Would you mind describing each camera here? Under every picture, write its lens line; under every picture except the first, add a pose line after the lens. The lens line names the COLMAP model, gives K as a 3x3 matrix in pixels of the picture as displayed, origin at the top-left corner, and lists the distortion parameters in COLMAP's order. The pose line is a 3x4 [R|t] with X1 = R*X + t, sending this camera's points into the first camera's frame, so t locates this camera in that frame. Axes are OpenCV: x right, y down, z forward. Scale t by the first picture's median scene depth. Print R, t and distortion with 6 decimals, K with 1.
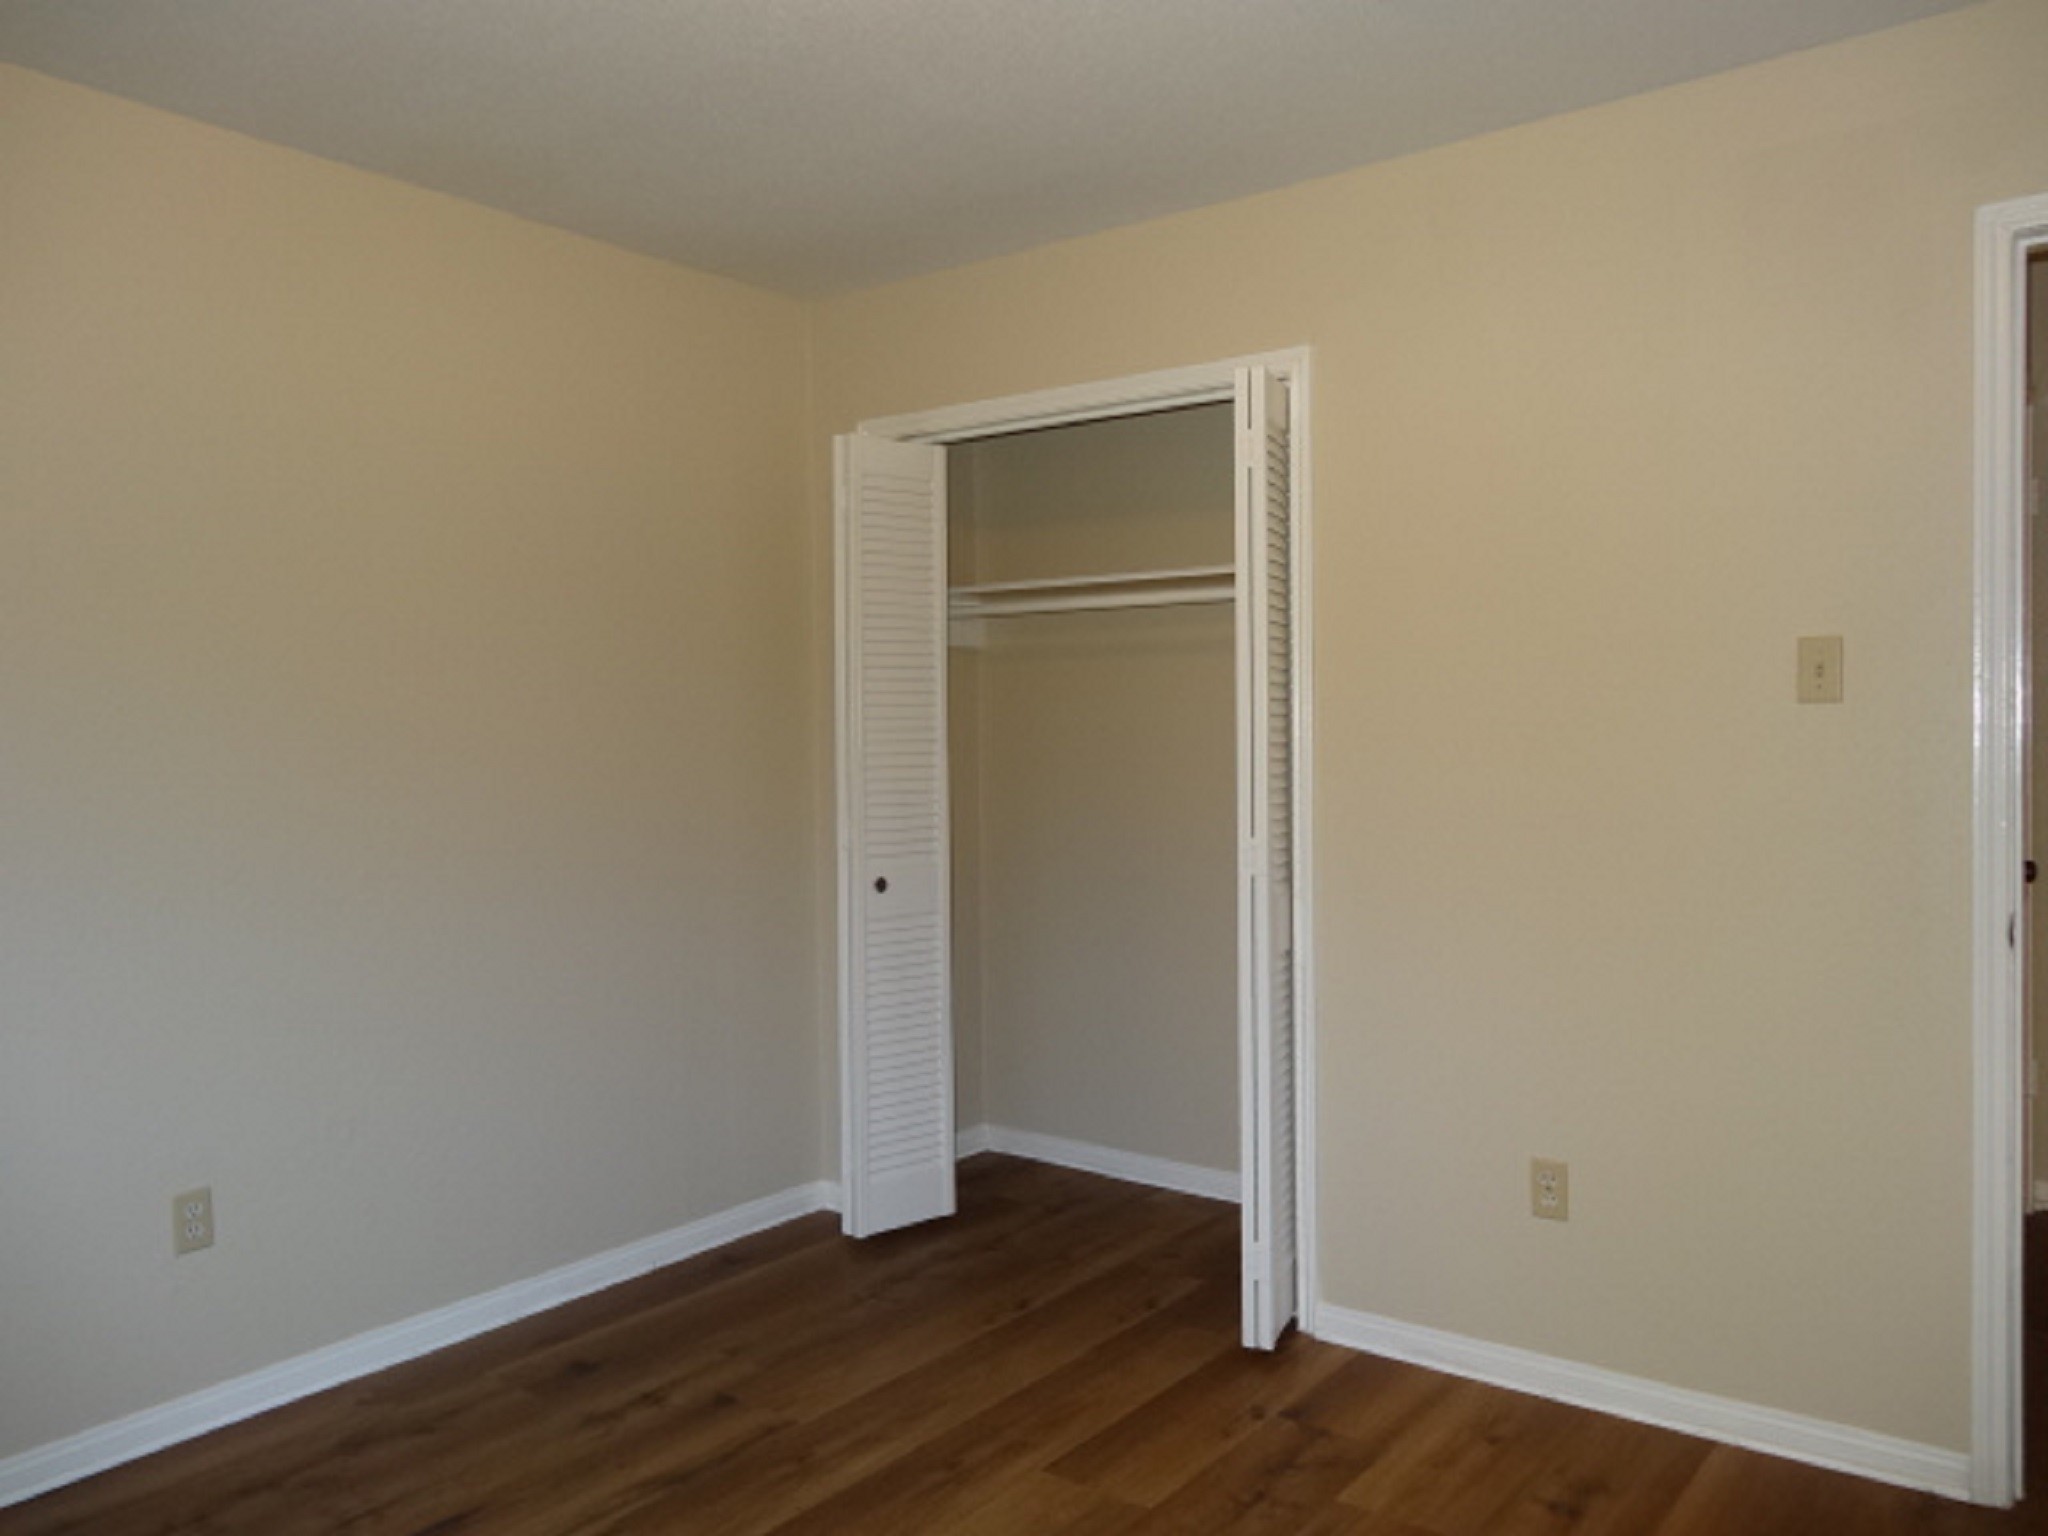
lens RADIAL K [[1504.8, 0, 1019.8], [0, 1504.8, 764.4], [0, 0, 1]] dist [-0.005244, 0.008818]
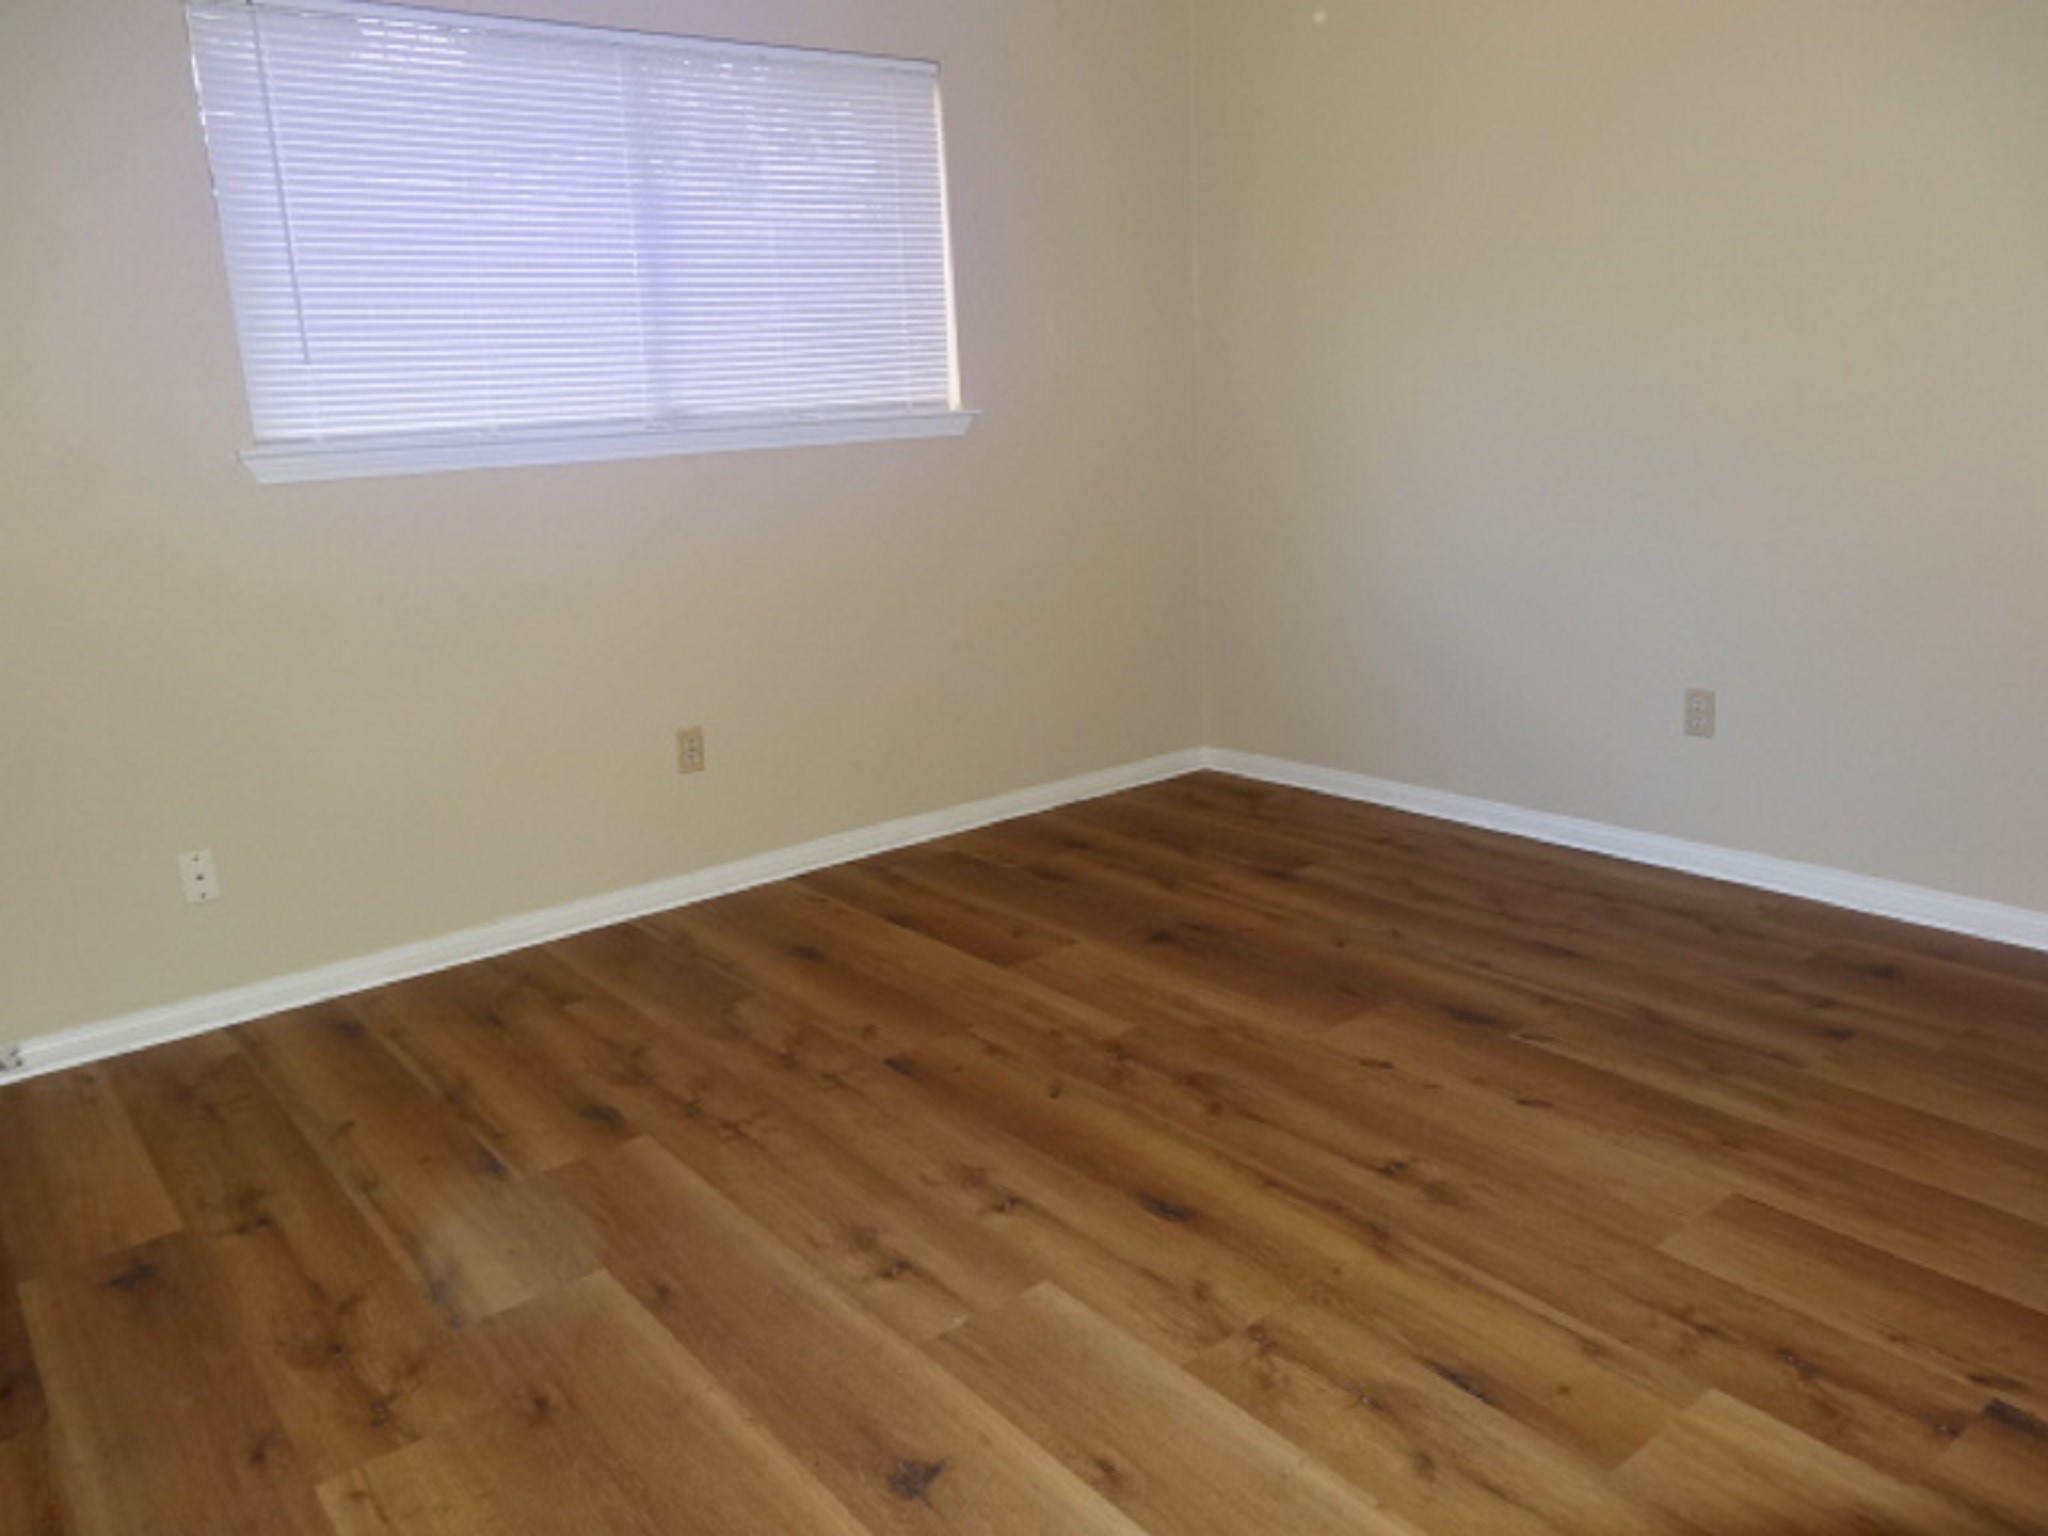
lens RADIAL K [[1504.8, 0, 1024.6], [0, 1504.8, 764.7], [0, 0, 1]] dist [-0.005244, 0.008818]
pose [[-0.240252, 0.257568, -0.935915, 0.829592], [0.034076, 0.965799, 0.257045, -0.002792], [0.970112, 0.029863, -0.240812, 0.780711]]
